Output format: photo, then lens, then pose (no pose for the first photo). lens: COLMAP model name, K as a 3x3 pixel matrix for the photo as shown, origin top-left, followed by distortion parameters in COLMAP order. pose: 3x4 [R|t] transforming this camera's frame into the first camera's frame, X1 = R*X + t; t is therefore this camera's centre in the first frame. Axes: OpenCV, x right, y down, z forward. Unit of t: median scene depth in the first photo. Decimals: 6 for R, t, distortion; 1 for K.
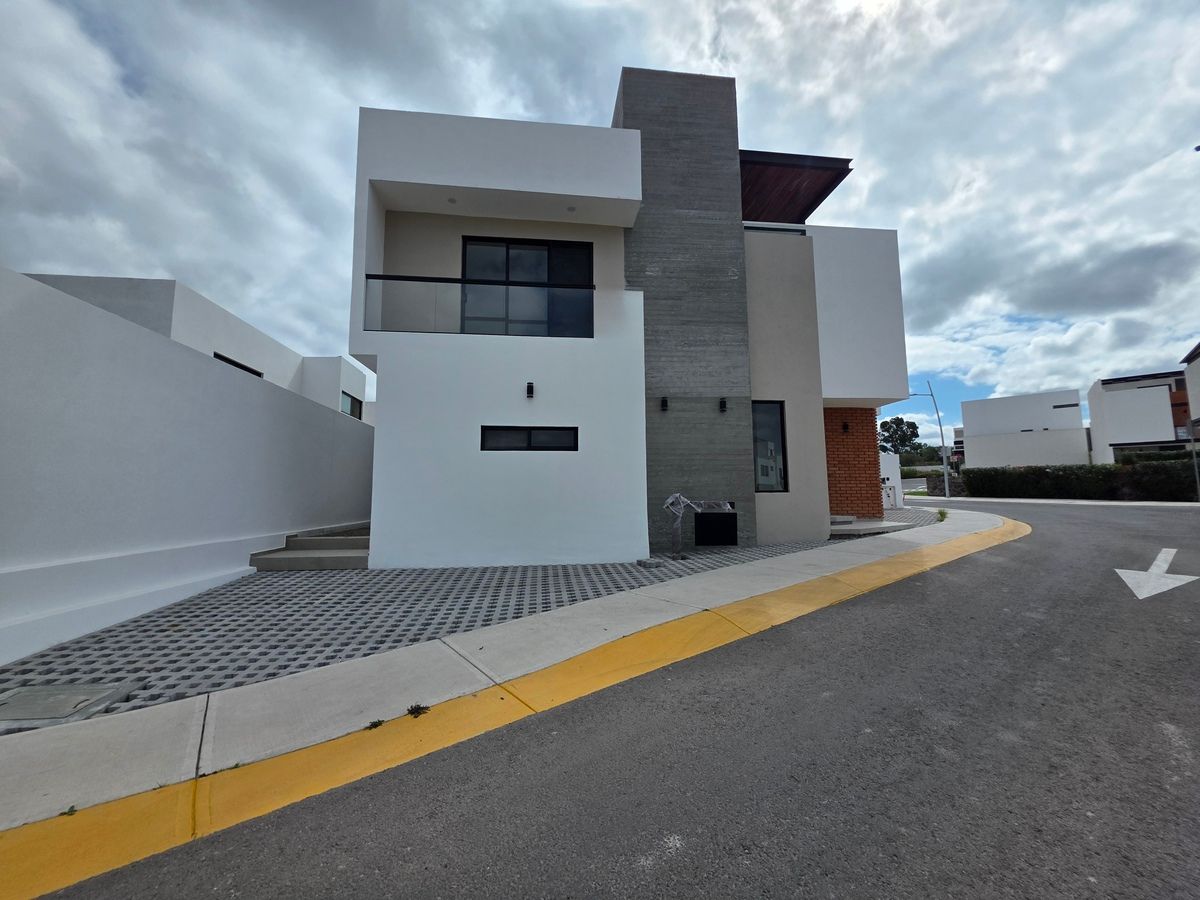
lens RADIAL K [[479.6, 0, 595.6], [0, 479.6, 447.3], [0, 0, 1]] dist [-0.000734, 0.000957]
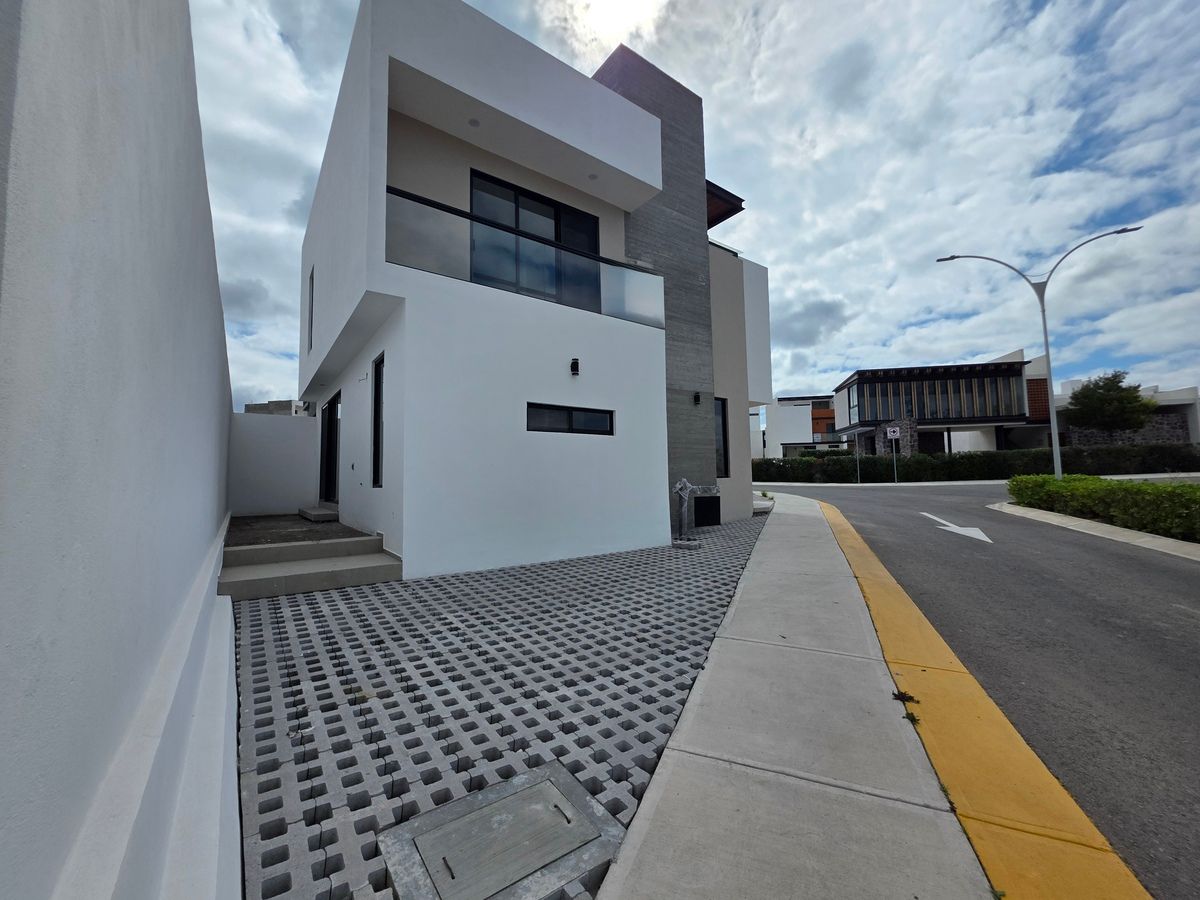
lens RADIAL K [[479.6, 0, 601.9], [0, 479.6, 446.9], [0, 0, 1]] dist [-0.000734, 0.000957]
pose [[0.867336, 0.029552, 0.496845, -0.500913], [-0.043760, 0.998898, 0.016976, 0.014014], [-0.495795, -0.036466, 0.867673, 0.164190]]
